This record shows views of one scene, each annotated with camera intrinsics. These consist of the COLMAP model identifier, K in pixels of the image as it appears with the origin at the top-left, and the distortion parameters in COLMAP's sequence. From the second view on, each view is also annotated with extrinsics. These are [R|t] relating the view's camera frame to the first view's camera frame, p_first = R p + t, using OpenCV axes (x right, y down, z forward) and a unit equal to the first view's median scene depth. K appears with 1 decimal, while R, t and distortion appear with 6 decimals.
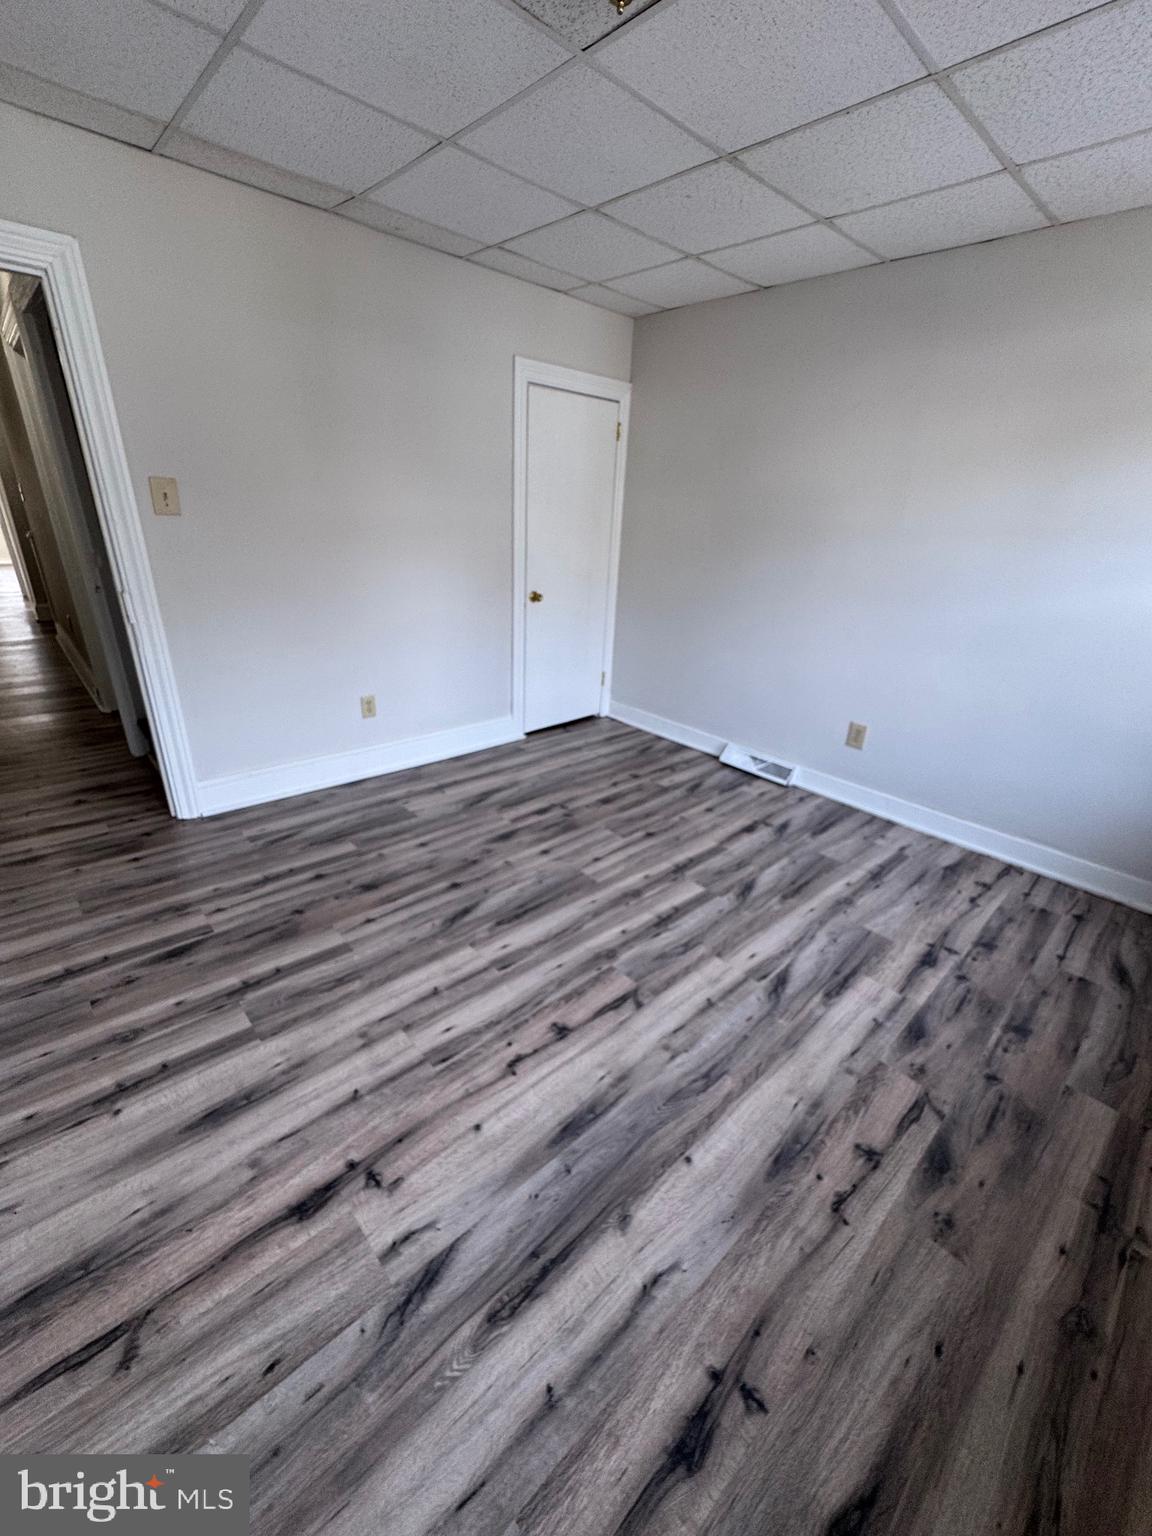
lens RADIAL K [[622.5, 0, 576.0], [0, 622.5, 768.0], [0, 0, 1]] dist [-0.001800, 0.000009]
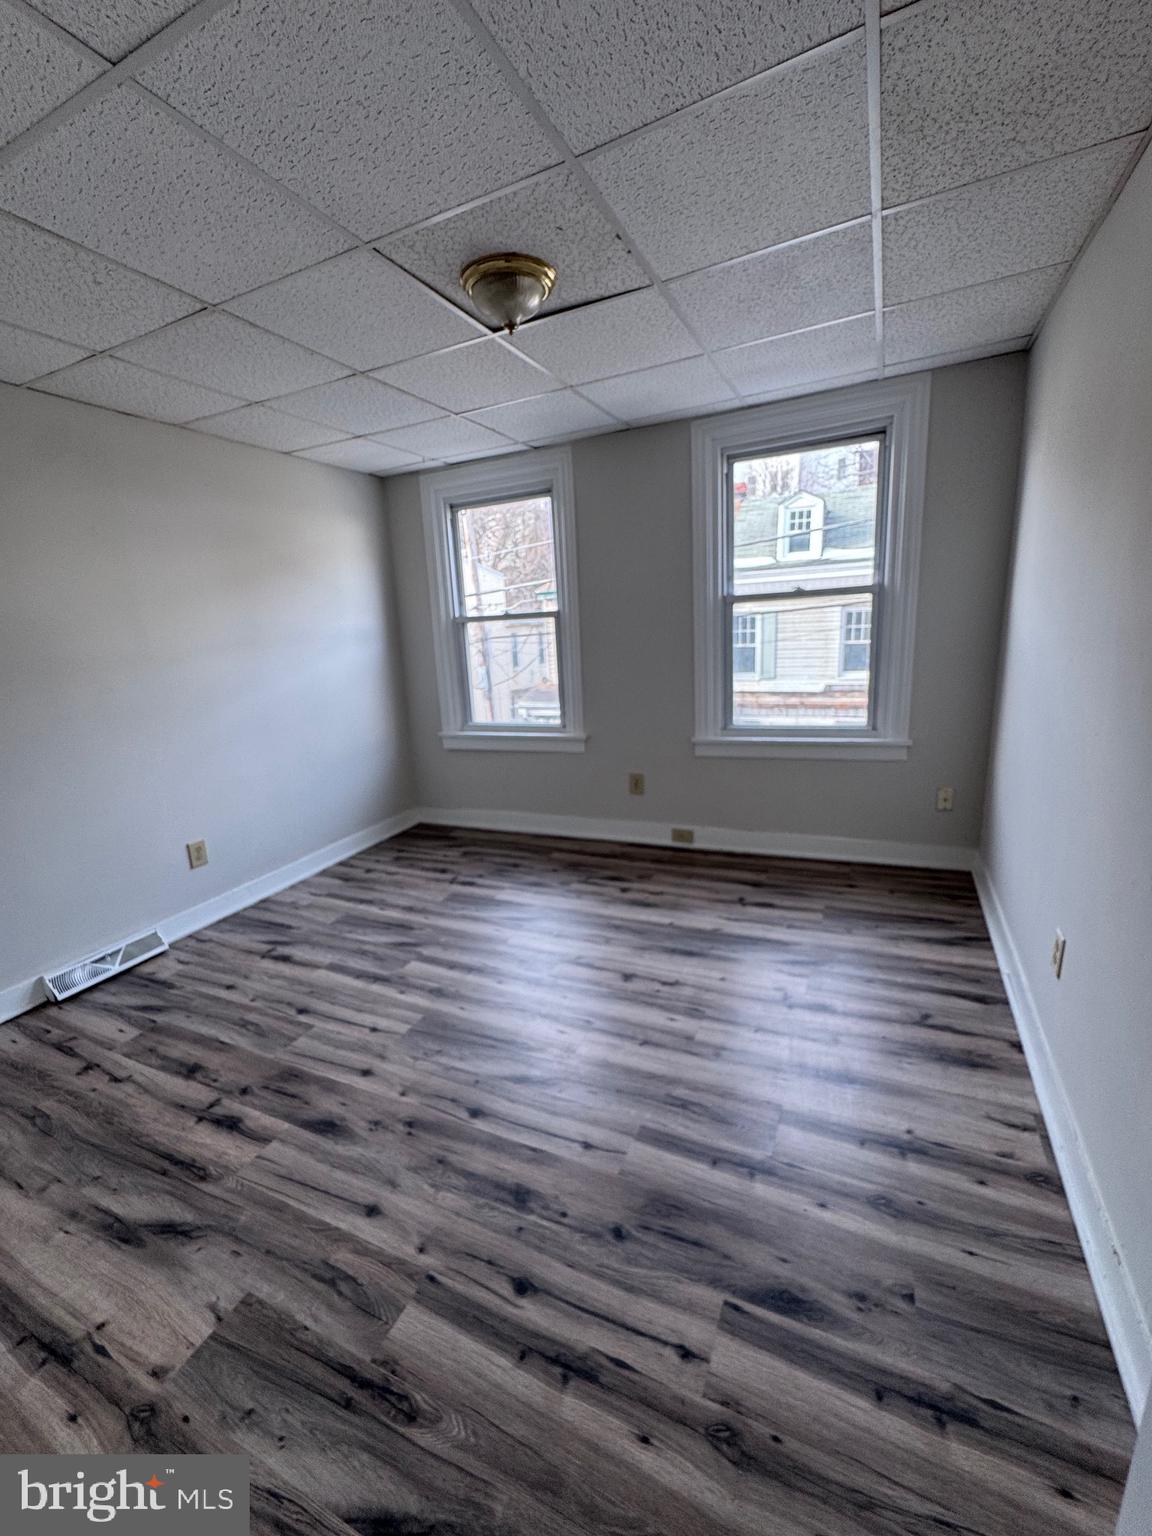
lens RADIAL K [[622.5, 0, 576.0], [0, 622.5, 768.0], [0, 0, 1]] dist [-0.001800, 0.000009]
pose [[-0.376668, -0.235471, 0.895921, -0.777977], [0.395928, 0.833442, 0.385508, -0.384897], [-0.837474, 0.499928, -0.220702, 0.811039]]
